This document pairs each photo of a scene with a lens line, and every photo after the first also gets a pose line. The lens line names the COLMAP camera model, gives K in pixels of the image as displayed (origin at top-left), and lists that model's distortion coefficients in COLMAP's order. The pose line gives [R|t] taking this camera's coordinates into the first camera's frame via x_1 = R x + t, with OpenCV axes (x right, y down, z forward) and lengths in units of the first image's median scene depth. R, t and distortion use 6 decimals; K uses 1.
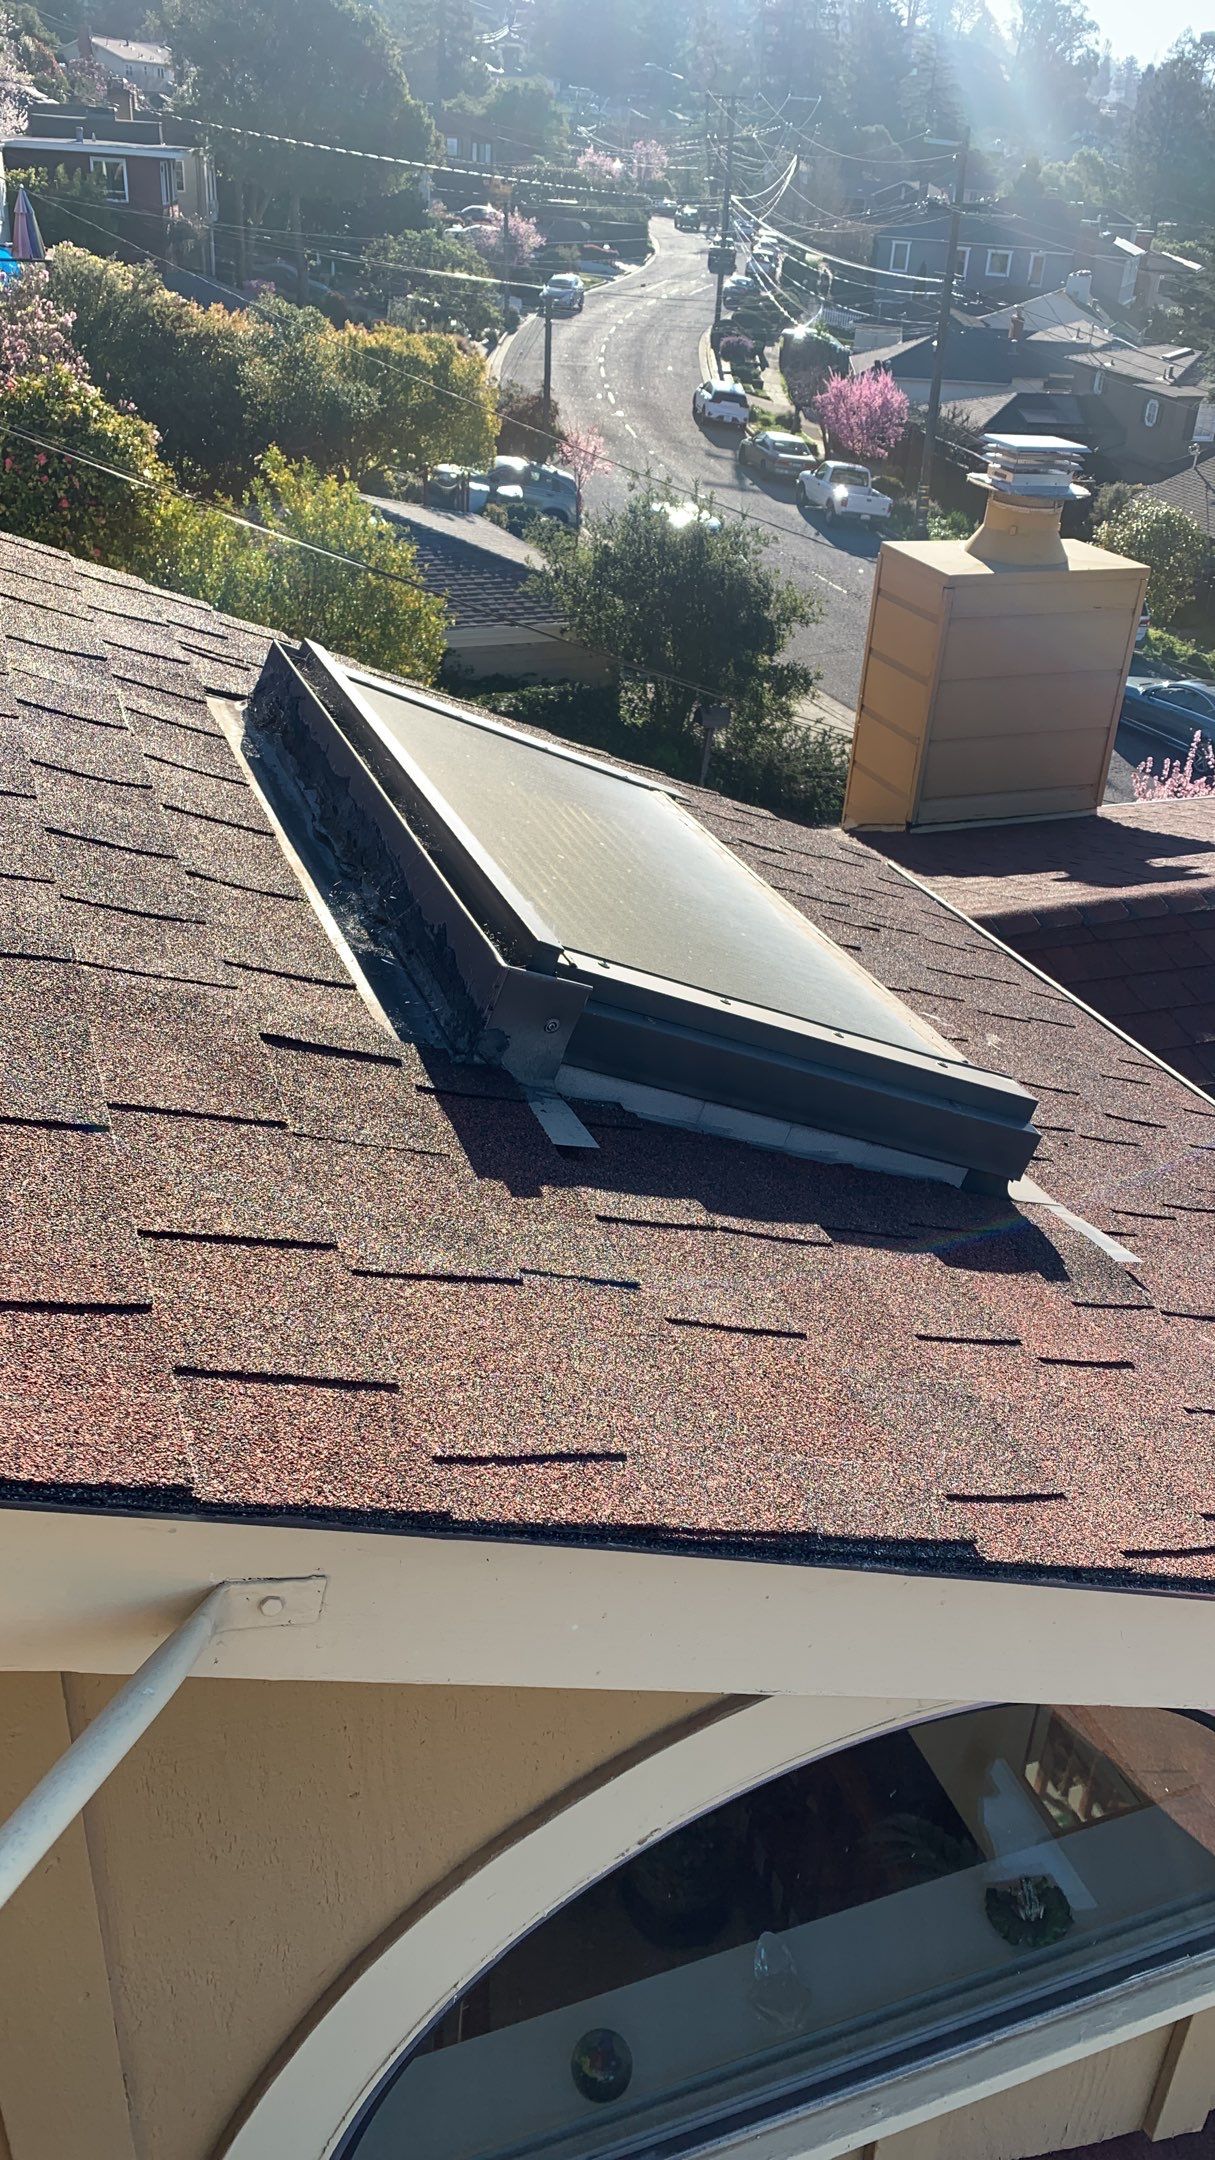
lens RADIAL K [[1679.9, 0, 640.5], [0, 1679.9, 1080.0], [0, 0, 1]] dist [0.072941, -0.000994]
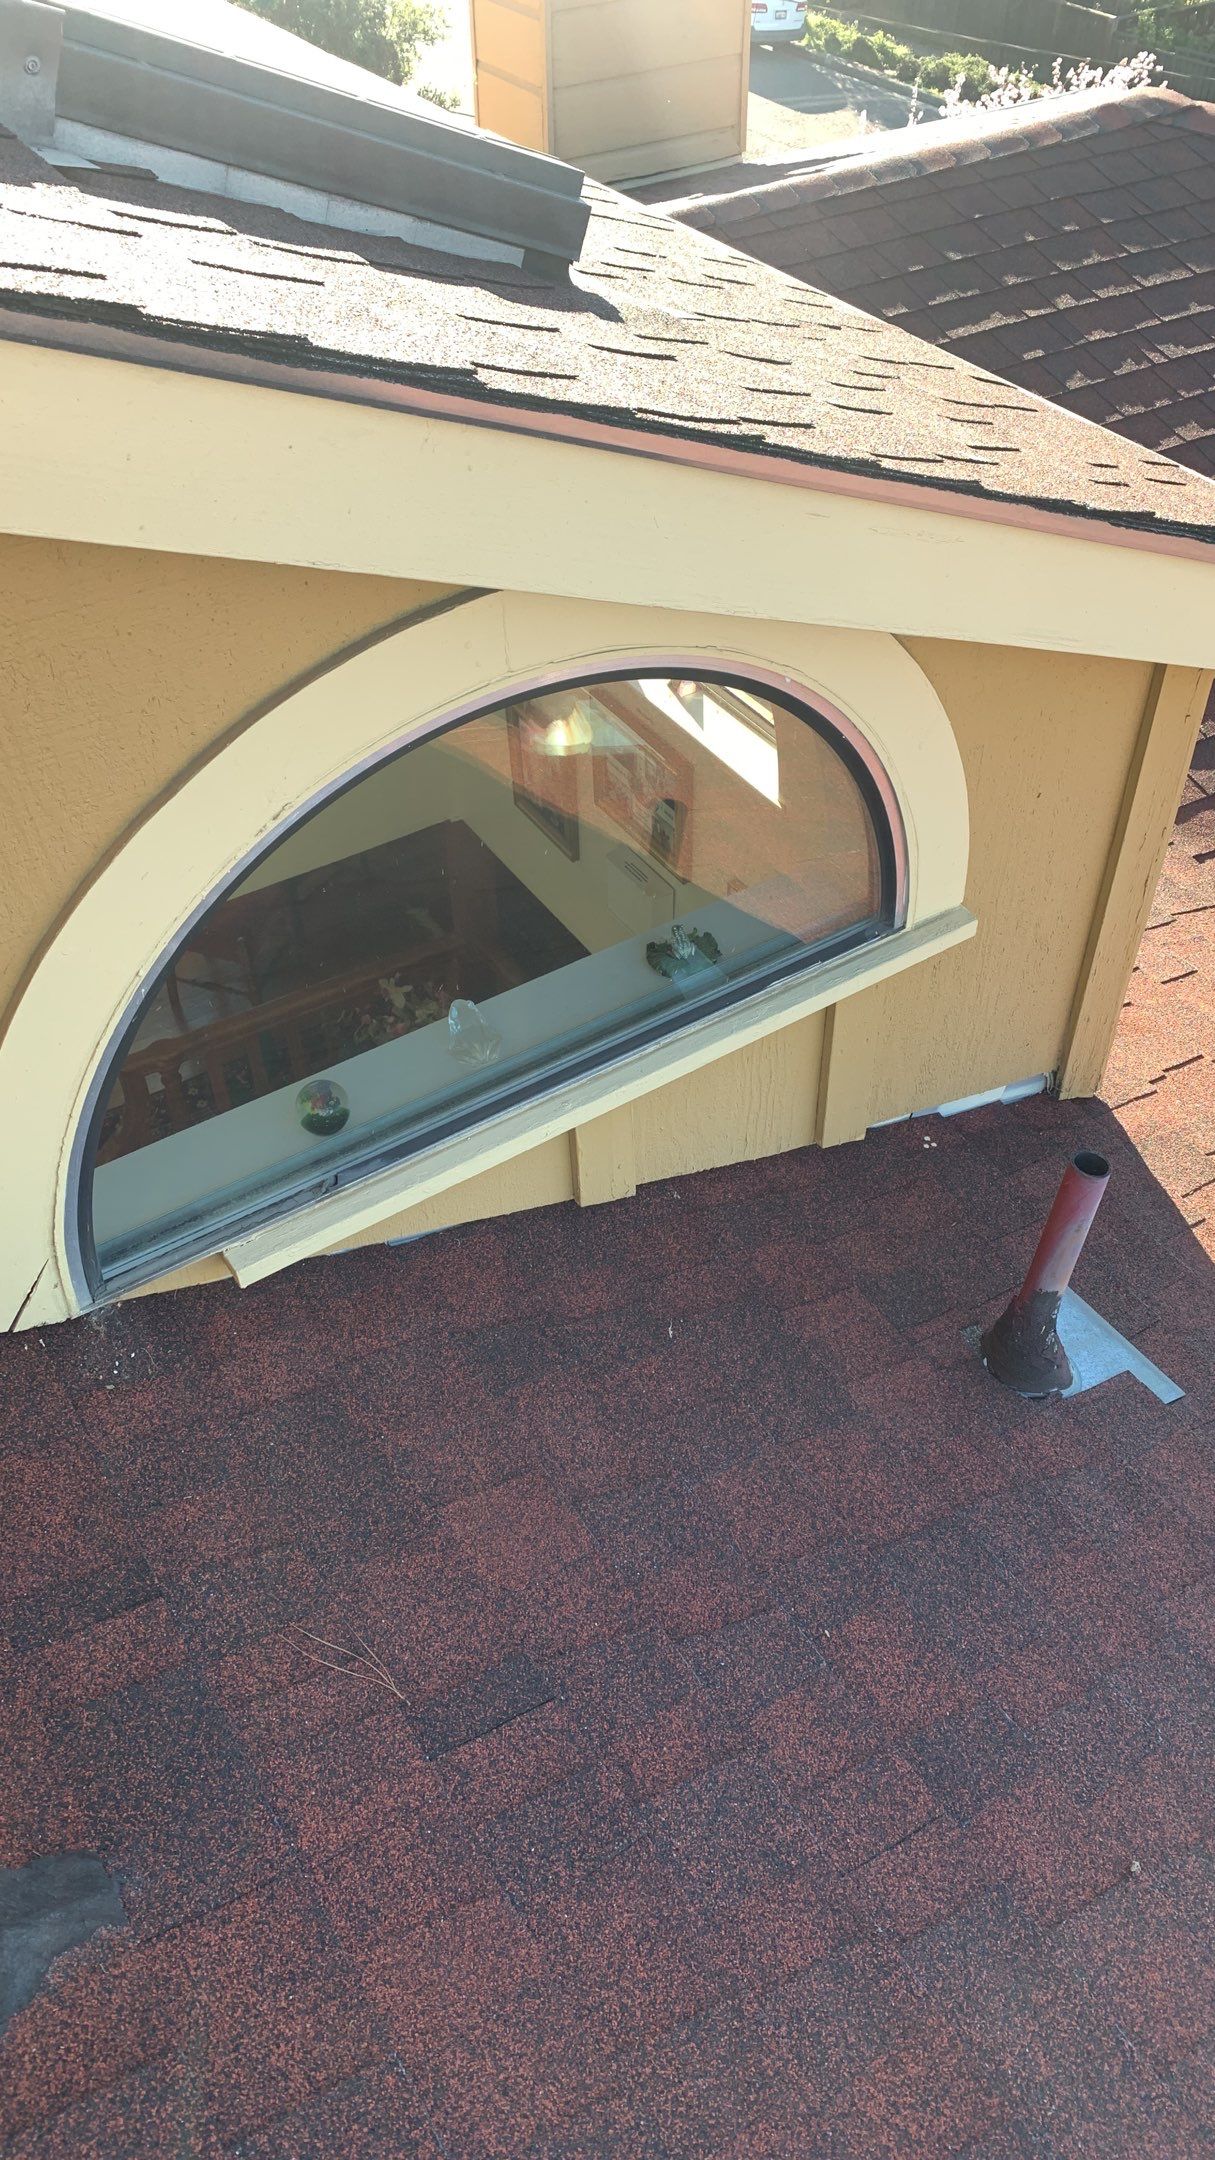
lens RADIAL K [[1679.9, 0, 640.5], [0, 1679.9, 1080.0], [0, 0, 1]] dist [0.072941, -0.000994]
pose [[0.976880, -0.185536, 0.106216, 0.058674], [0.153506, 0.954532, 0.255548, 0.256531], [-0.148800, -0.233335, 0.960944, -0.091881]]
